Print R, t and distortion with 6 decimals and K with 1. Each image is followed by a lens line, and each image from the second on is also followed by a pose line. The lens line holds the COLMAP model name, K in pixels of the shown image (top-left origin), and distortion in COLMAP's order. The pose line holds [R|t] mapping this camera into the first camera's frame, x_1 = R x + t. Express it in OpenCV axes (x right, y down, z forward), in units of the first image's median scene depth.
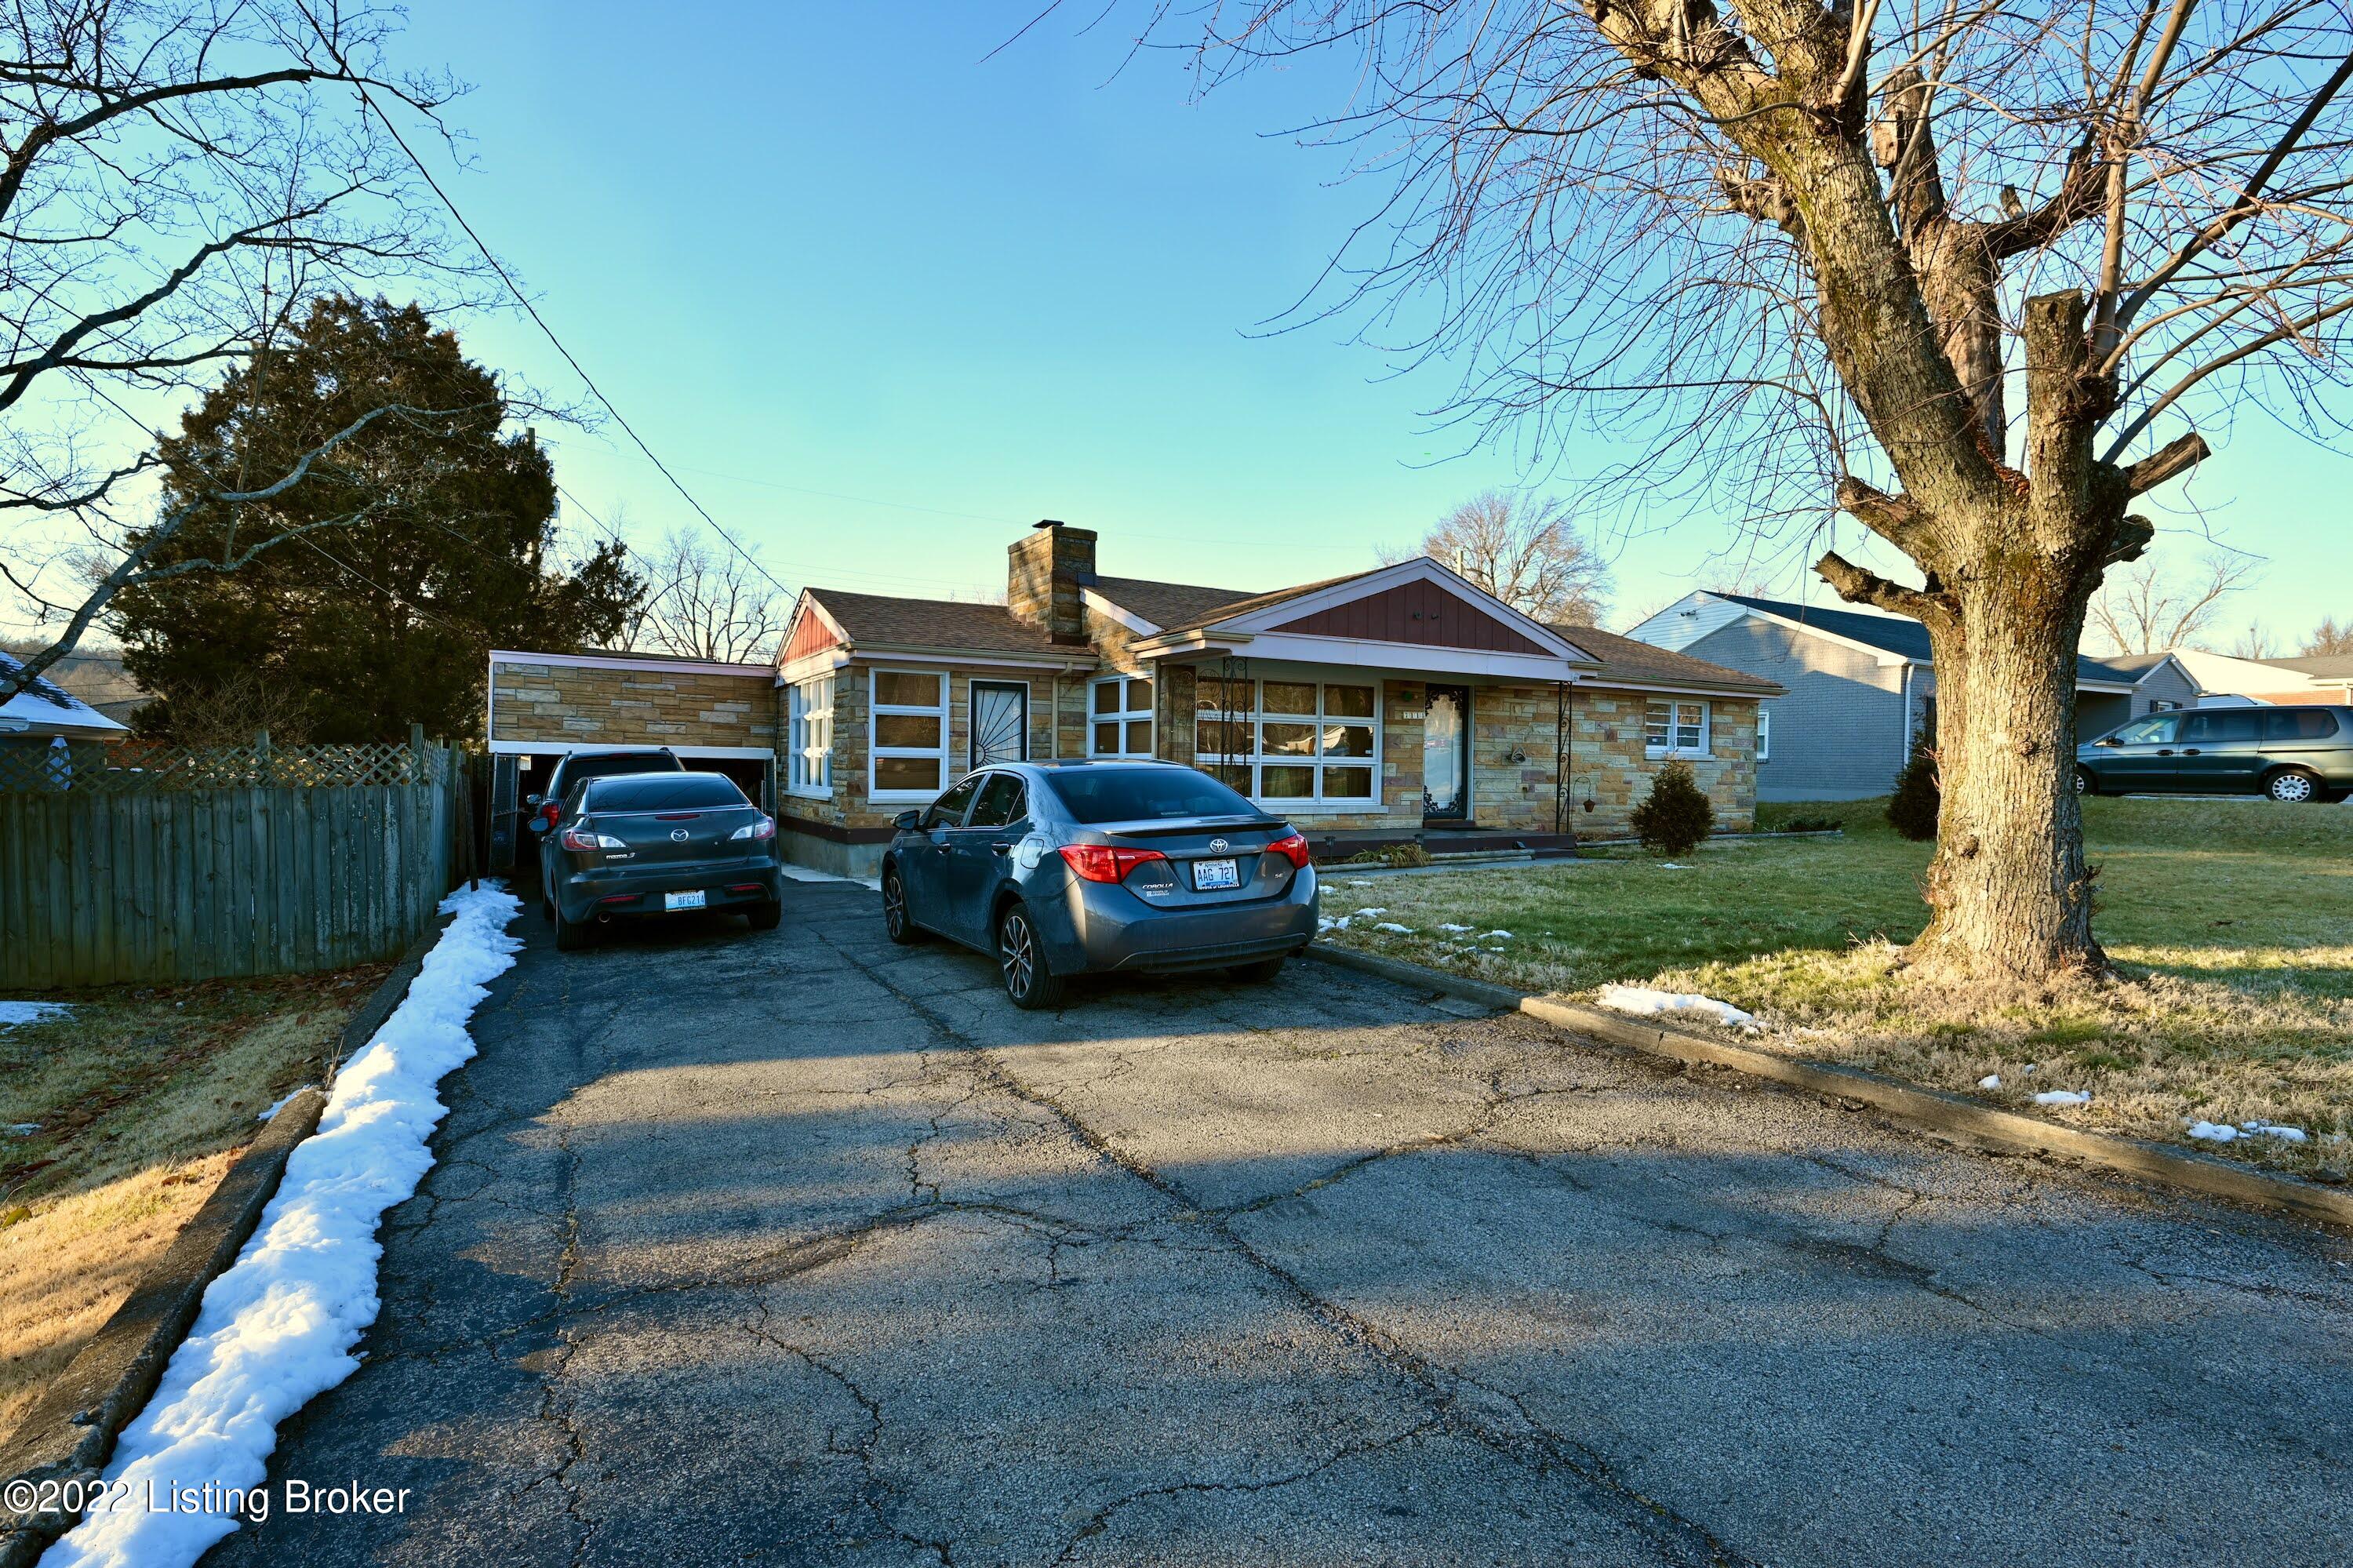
lens RADIAL K [[1110.5, 0, 1174.1], [0, 1110.5, 789.8], [0, 0, 1]] dist [-0.000778, -0.000073]
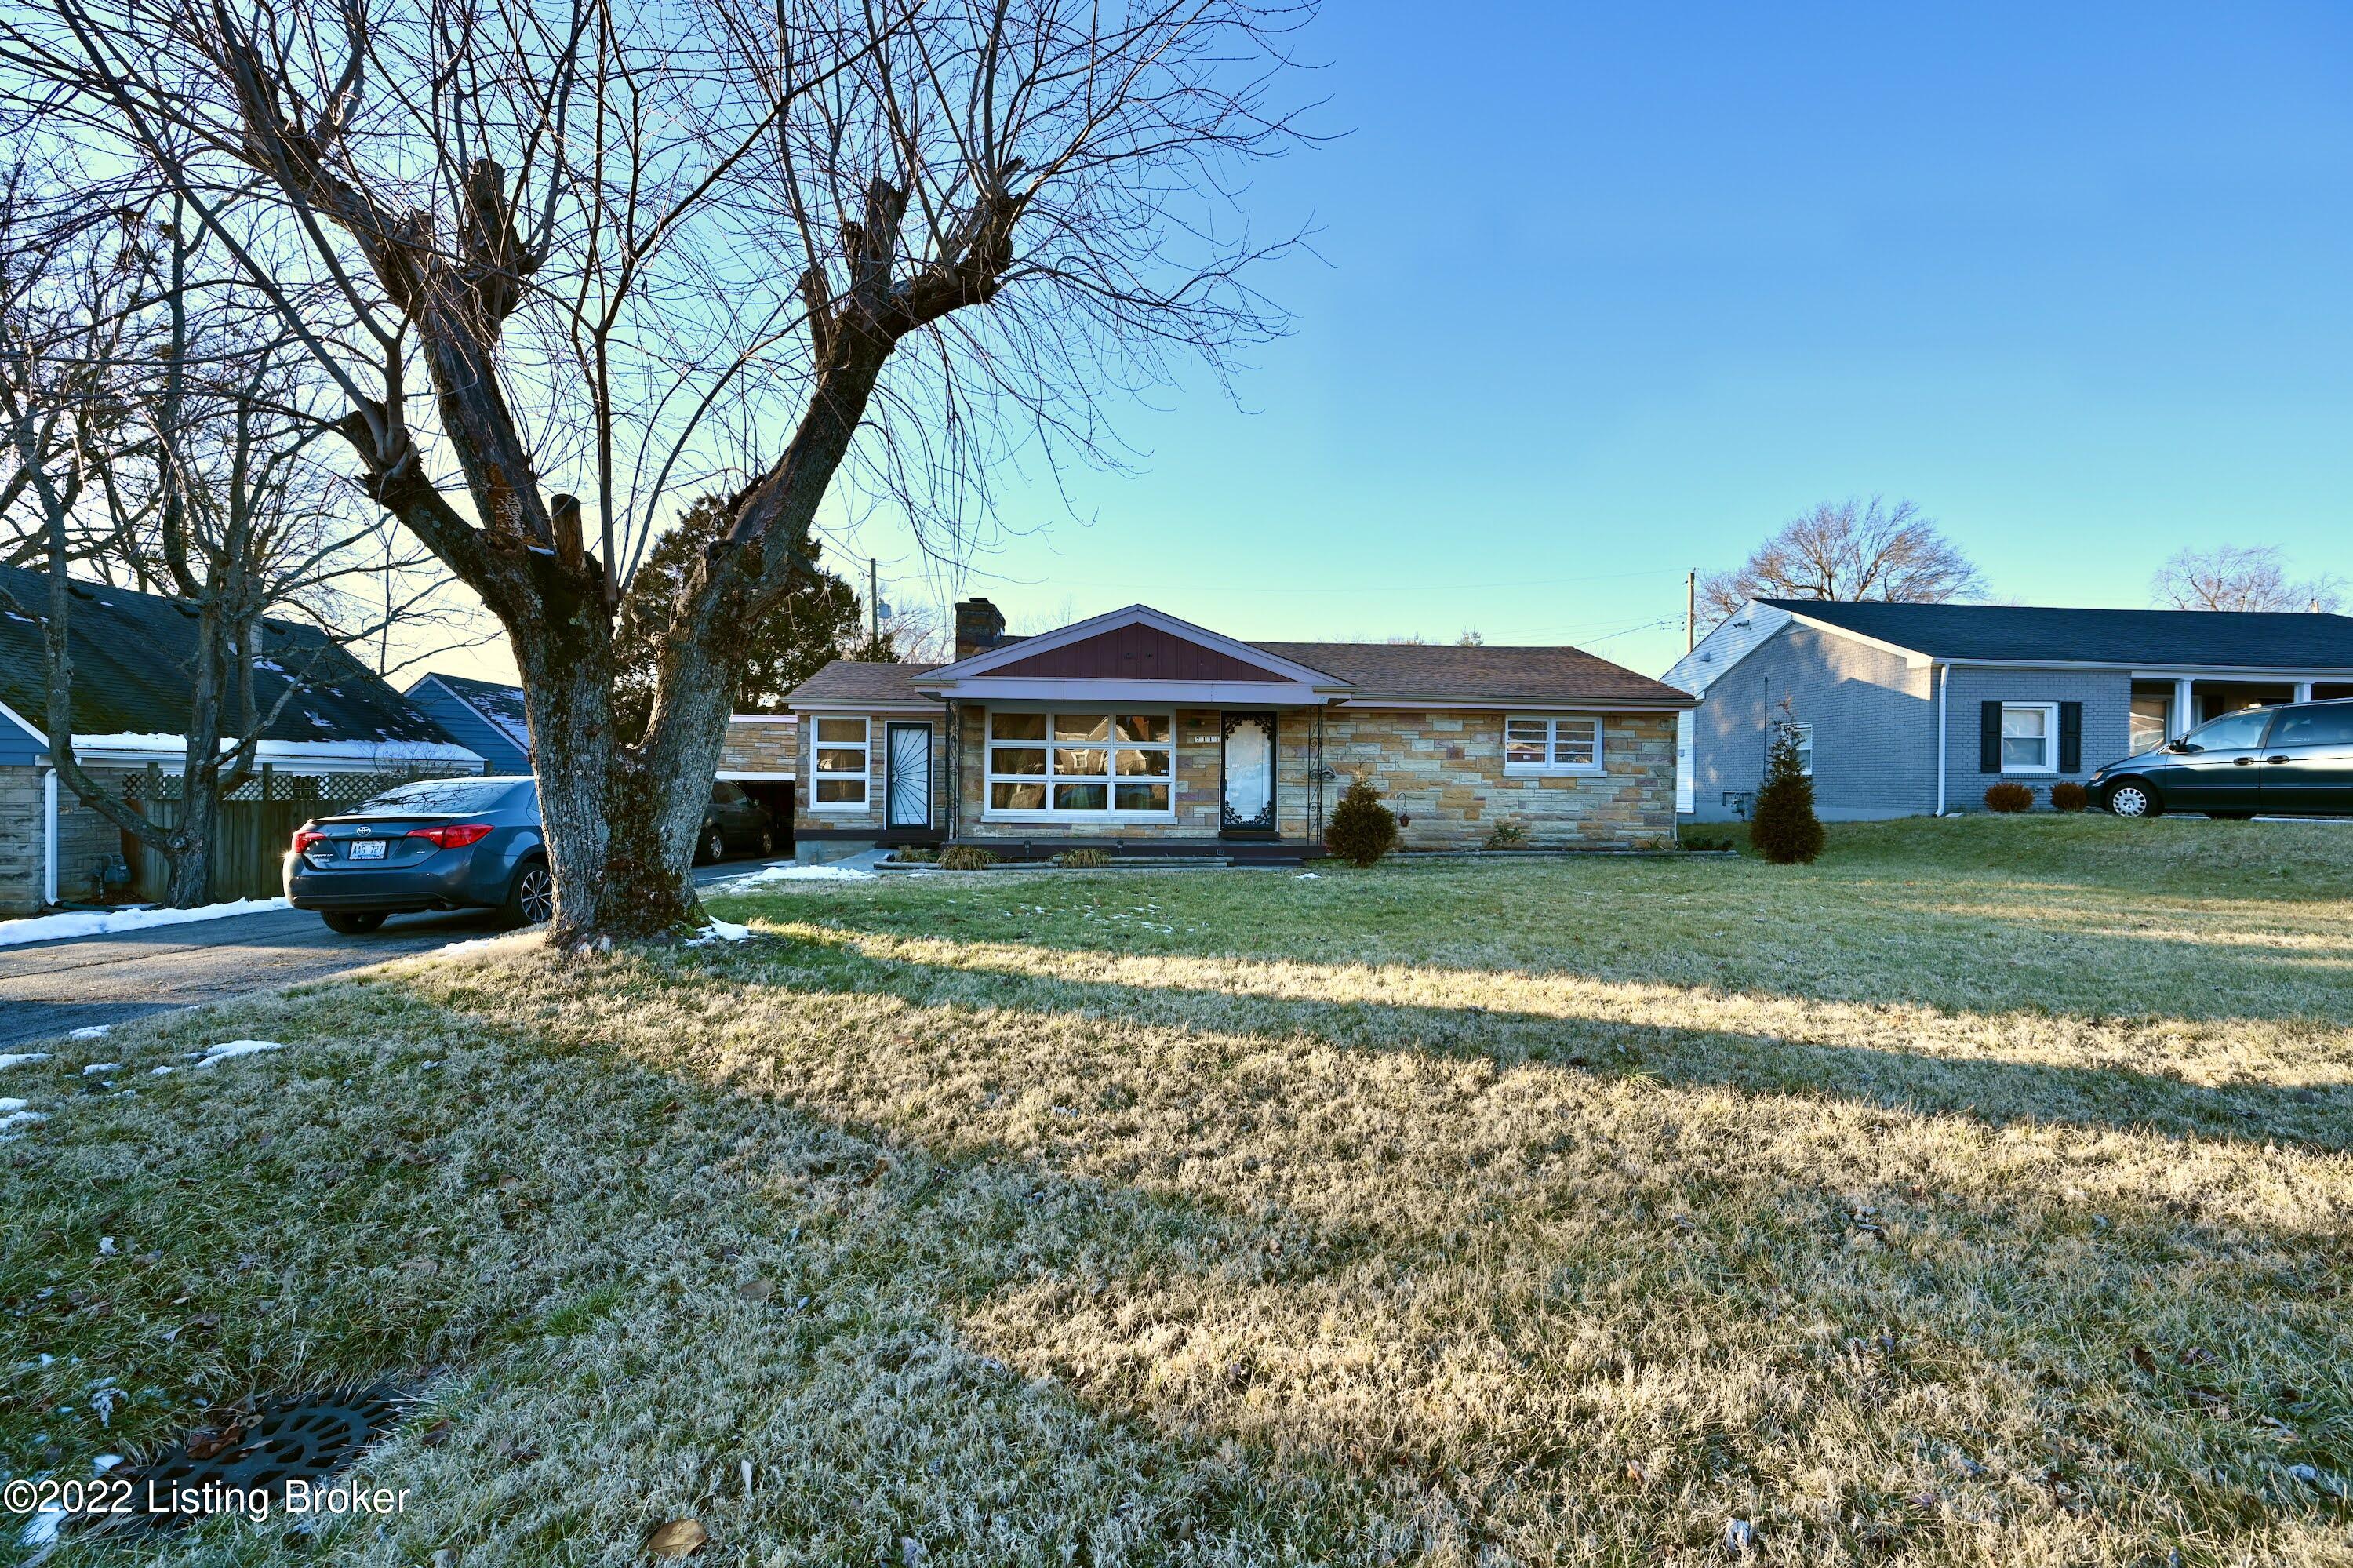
lens RADIAL K [[937.5, 0, 1177.4], [0, 937.5, 786.4], [0, 0, 1]] dist [-0.001452, -0.000541]
pose [[0.907082, -0.004703, -0.420927, 0.573280], [-0.005806, 0.999703, -0.023681, 0.004581], [0.420913, 0.023924, 0.906785, 0.105647]]
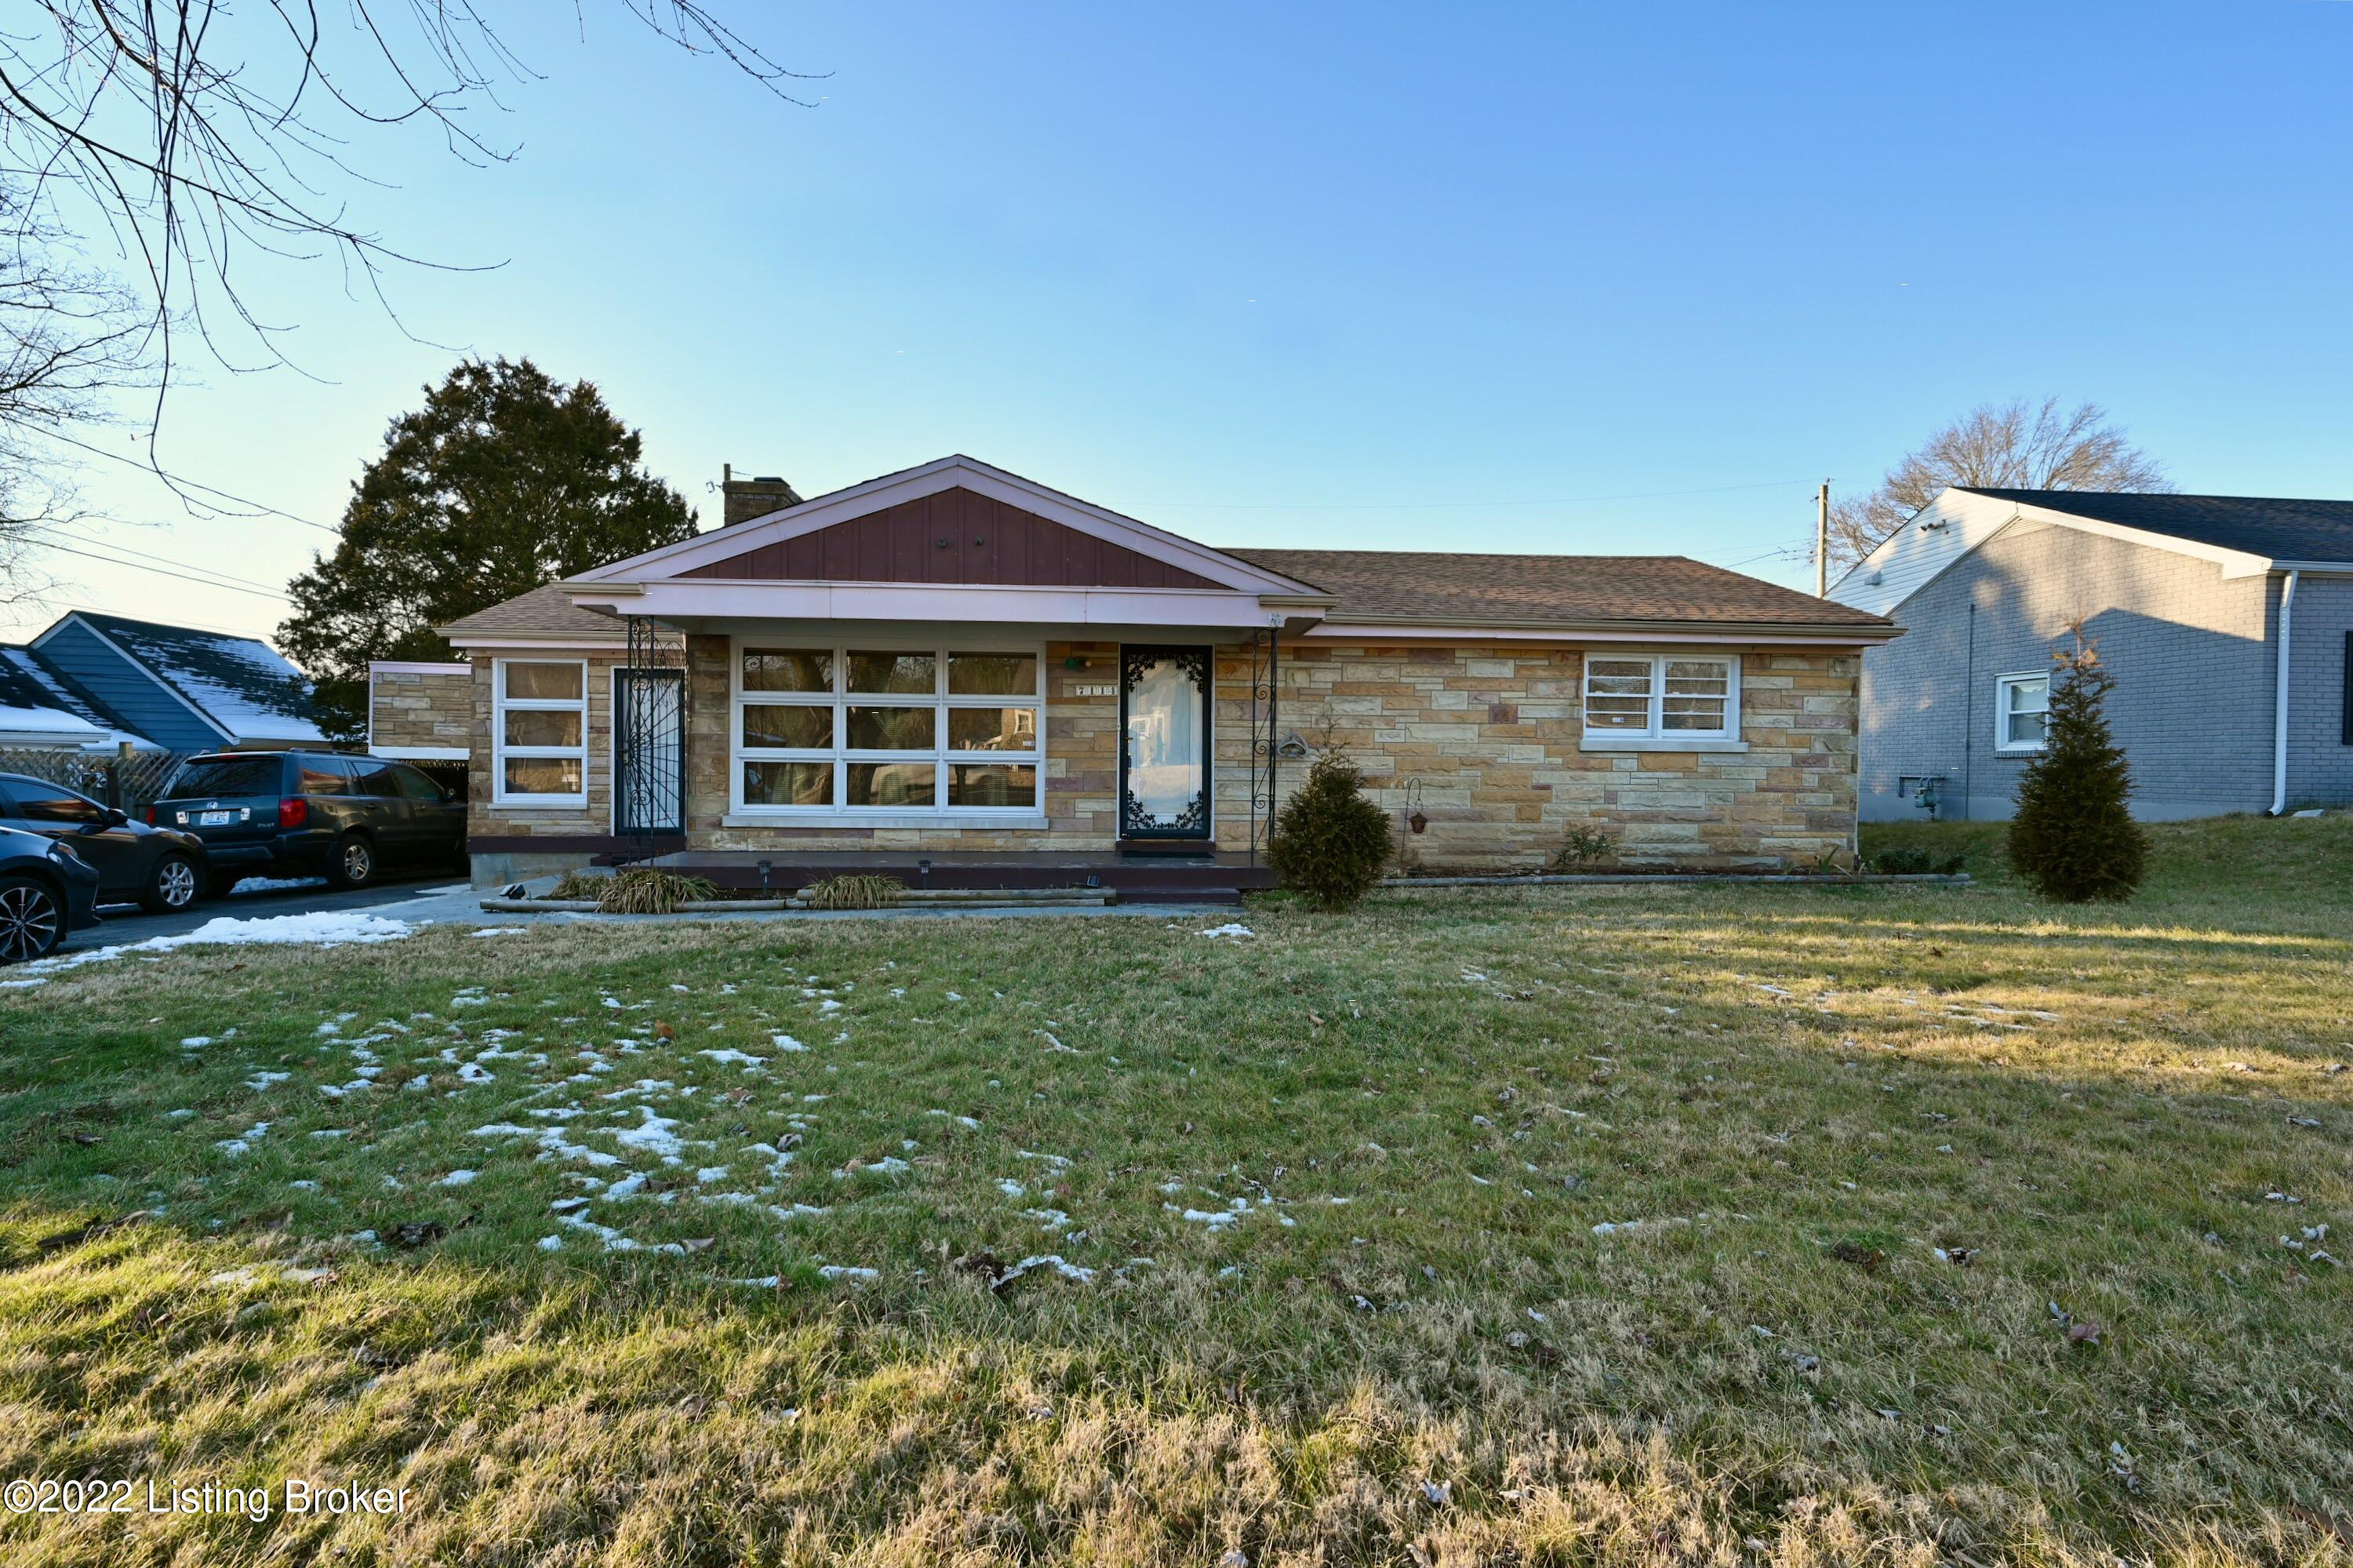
lens RADIAL K [[1118.8, 0, 1176.4], [0, 1118.8, 791.3], [0, 0, 1]] dist [-0.000601, -0.000029]
pose [[0.906403, 0.002101, -0.422409, 0.539570], [-0.005018, 0.999971, -0.005794, 0.000460], [0.422384, 0.007372, 0.906387, 0.365913]]
